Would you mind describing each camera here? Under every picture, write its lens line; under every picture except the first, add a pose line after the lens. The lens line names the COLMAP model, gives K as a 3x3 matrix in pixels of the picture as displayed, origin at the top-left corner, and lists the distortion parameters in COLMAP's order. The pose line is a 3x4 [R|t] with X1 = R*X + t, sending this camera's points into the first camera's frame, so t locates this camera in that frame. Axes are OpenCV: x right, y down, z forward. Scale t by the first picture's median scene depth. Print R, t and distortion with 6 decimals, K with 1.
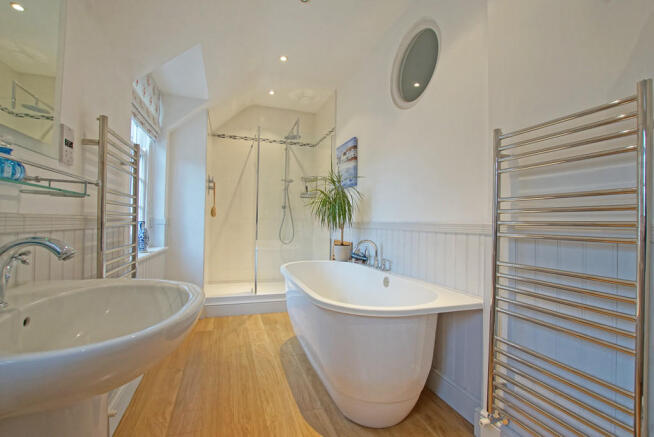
lens RADIAL K [[287.7, 0, 326.9], [0, 287.7, 218.9], [0, 0, 1]] dist [0.000634, -0.000006]
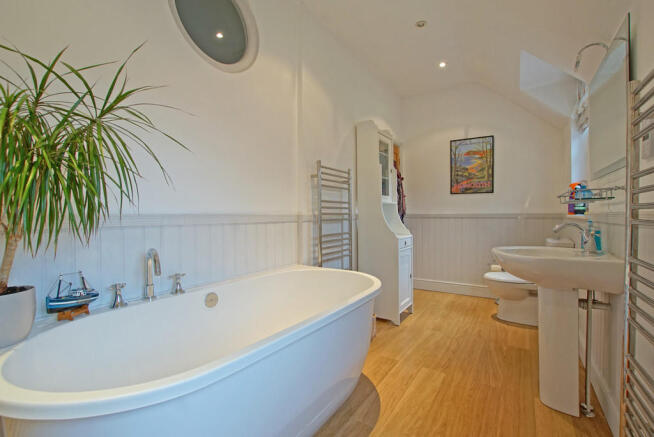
lens RADIAL K [[287.7, 0, 327.5], [0, 287.7, 219.3], [0, 0, 1]] dist [0.000634, -0.000006]
pose [[-0.585482, -0.018327, 0.810478, -0.658134], [-0.006019, 0.999815, 0.018260, 0.012474], [-0.810663, 0.005812, -0.585484, 1.499573]]
